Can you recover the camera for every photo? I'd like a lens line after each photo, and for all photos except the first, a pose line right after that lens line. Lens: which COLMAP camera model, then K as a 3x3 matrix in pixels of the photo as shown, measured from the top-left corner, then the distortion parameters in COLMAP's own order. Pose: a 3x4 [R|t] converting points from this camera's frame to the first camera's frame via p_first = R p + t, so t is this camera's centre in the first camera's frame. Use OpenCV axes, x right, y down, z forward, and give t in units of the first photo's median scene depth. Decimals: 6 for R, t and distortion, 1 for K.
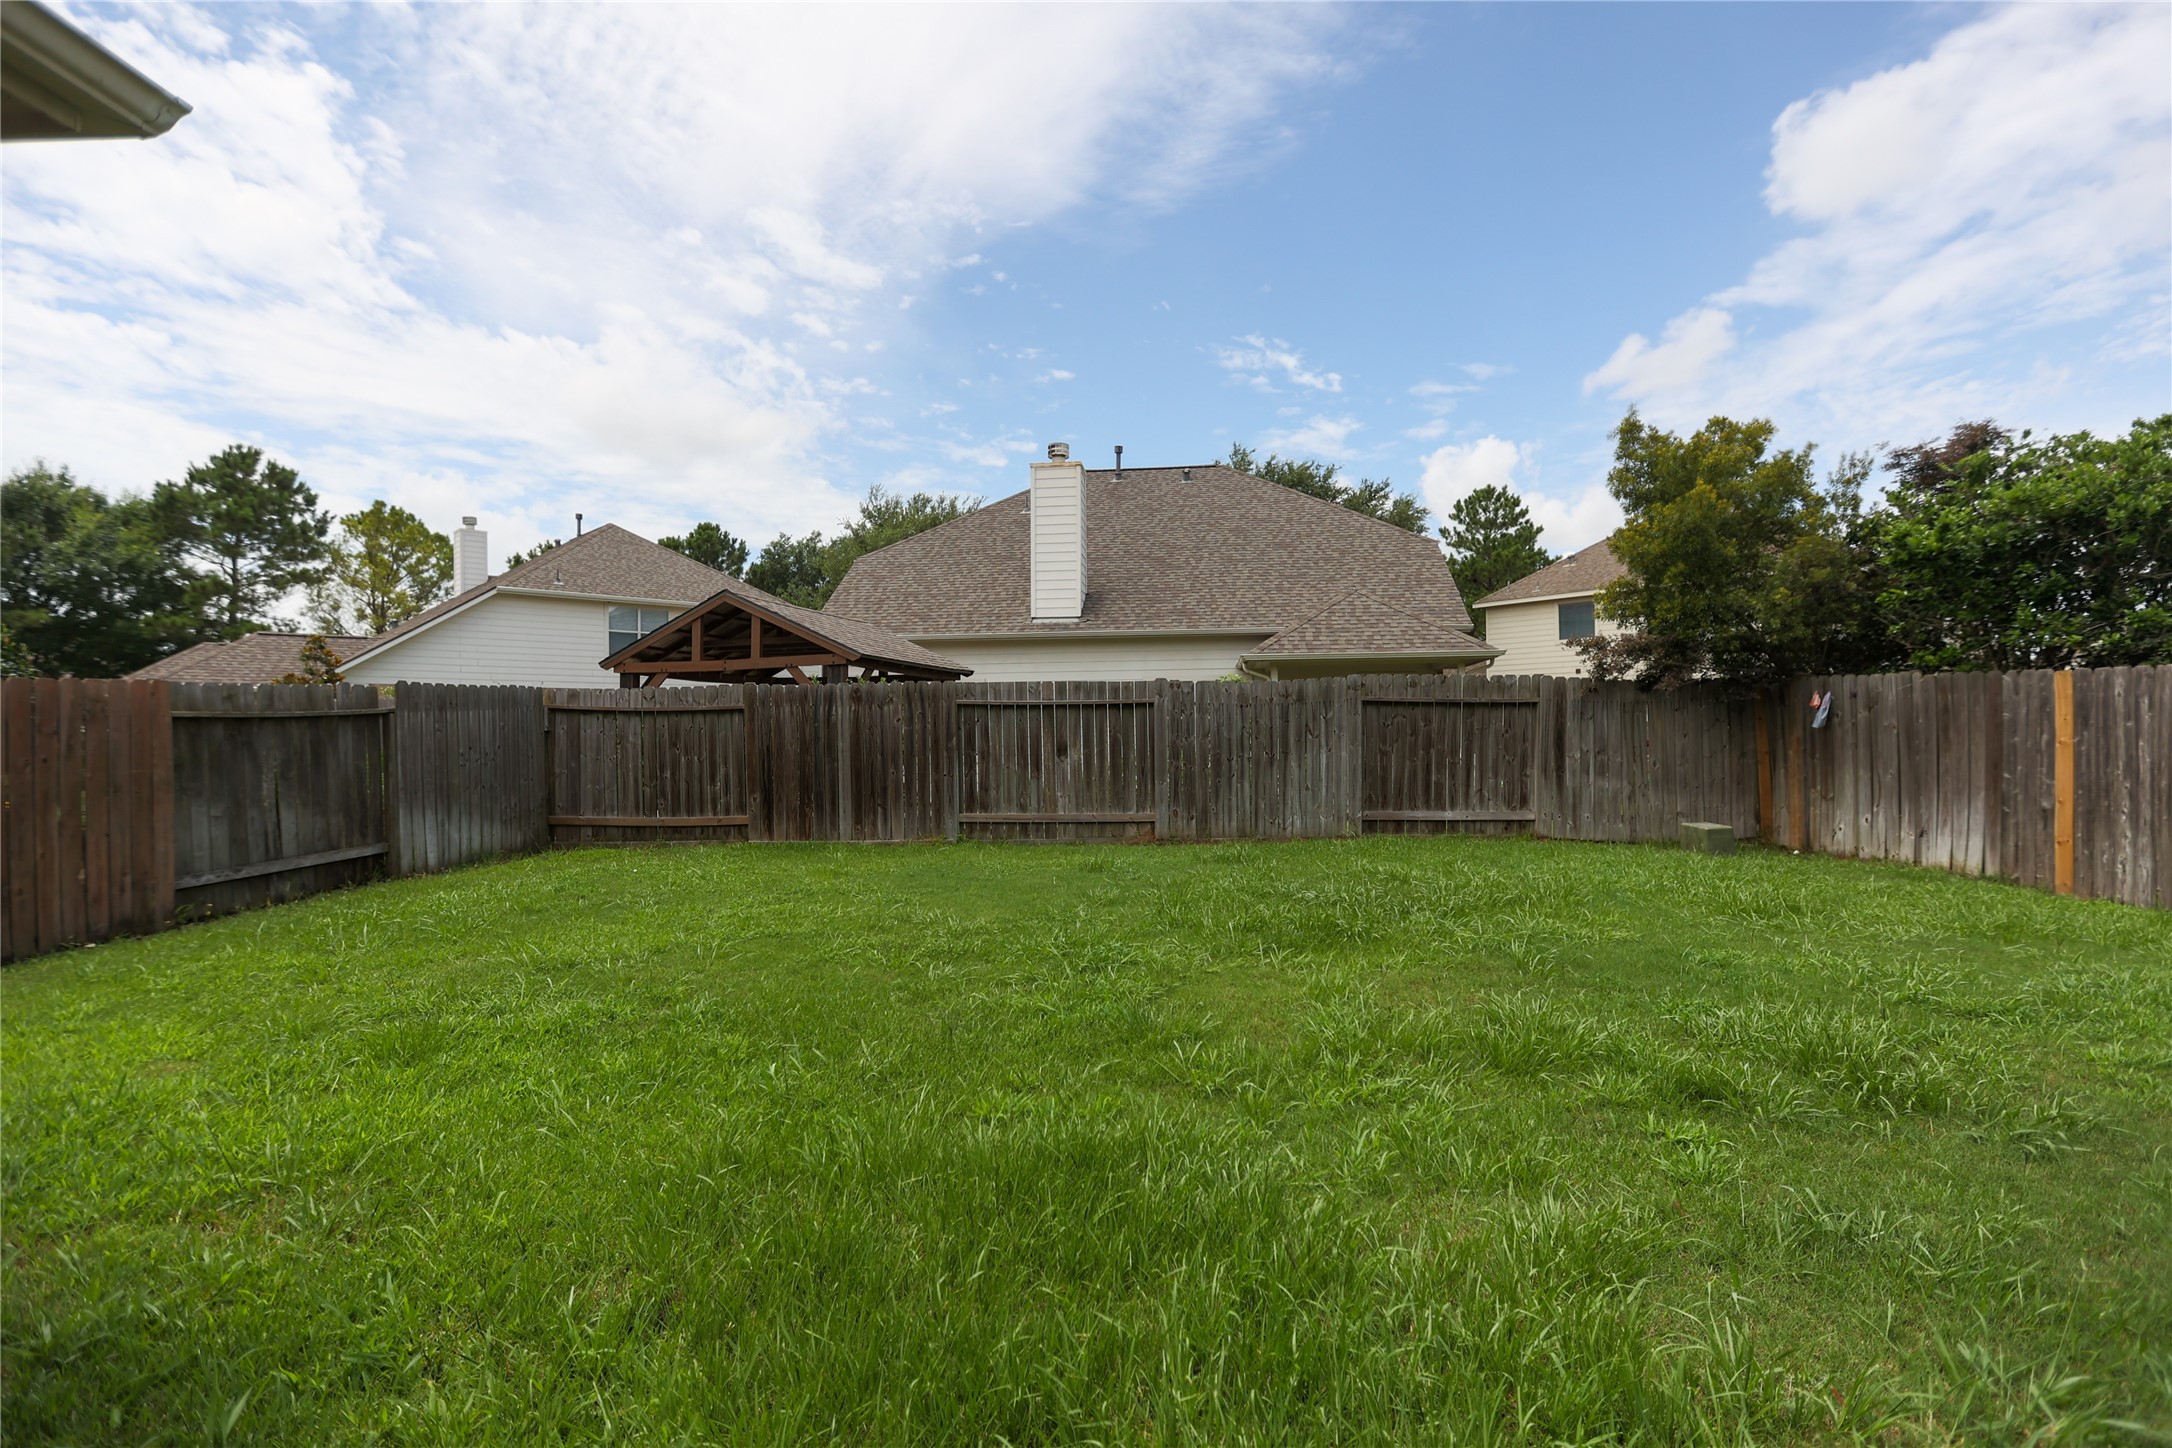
lens RADIAL K [[1018.0, 0, 1086.0], [0, 1018.0, 724.0], [0, 0, 1]] dist [-0.022678, 0.000397]
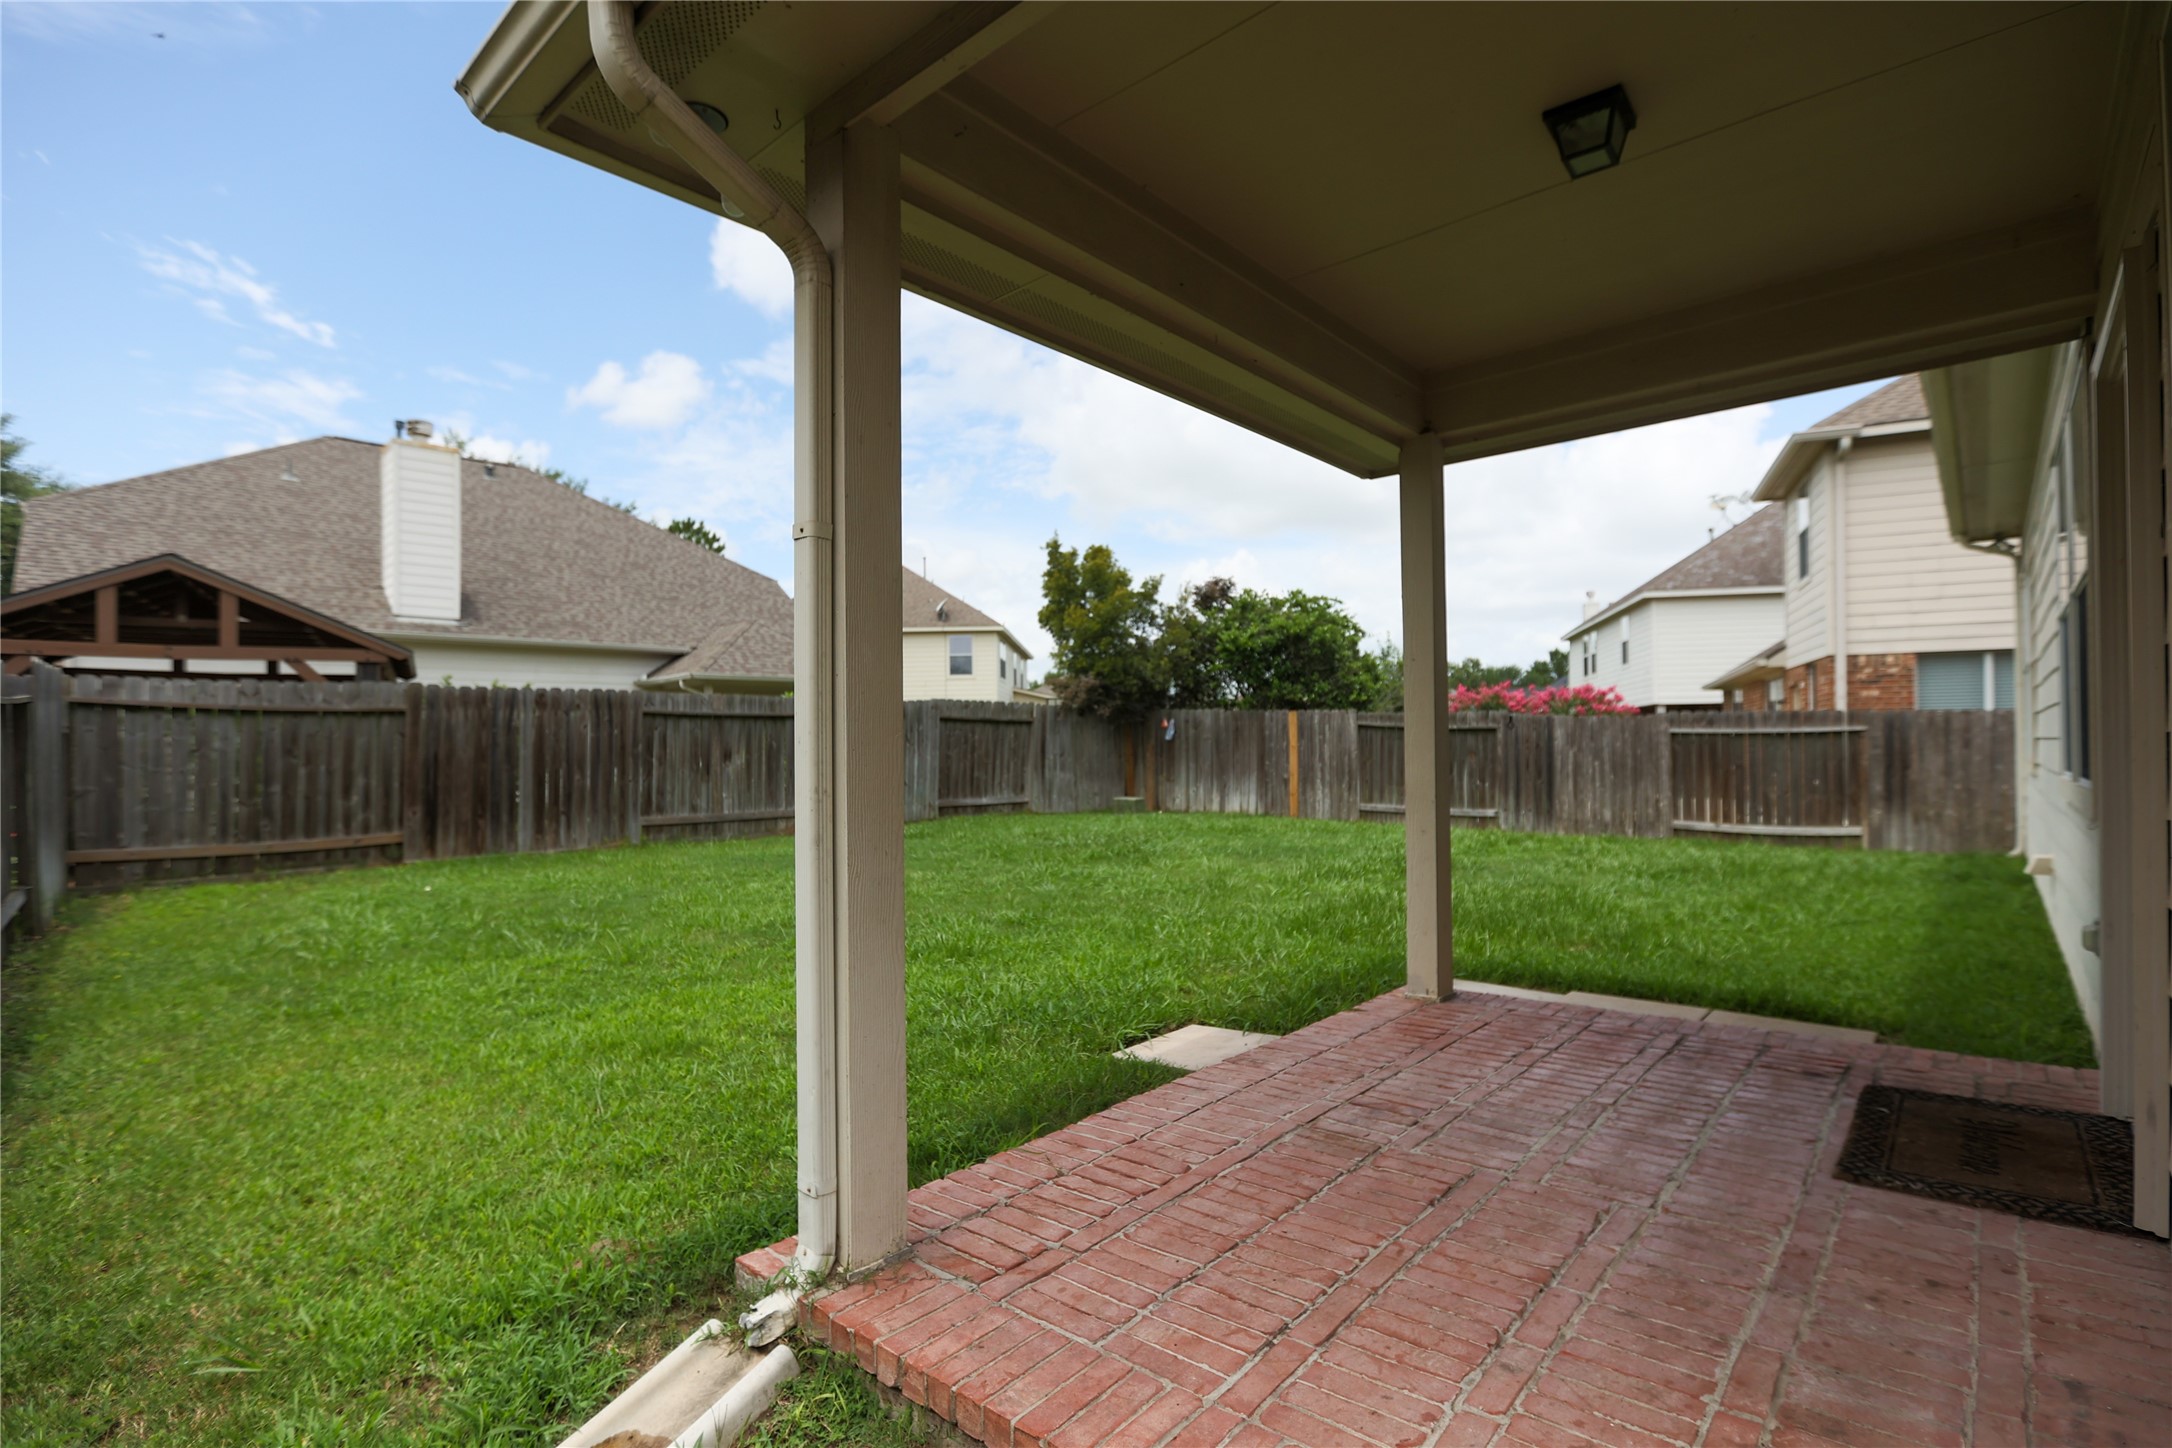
lens RADIAL K [[1001.6, 0, 1086.0], [0, 1001.6, 724.0], [0, 0, 1]] dist [0.000355, 0.000188]
pose [[0.650087, 0.018373, 0.759637, -0.610935], [-0.001897, 0.999744, -0.022557, 0.014986], [-0.759857, 0.013223, 0.649956, -0.014136]]
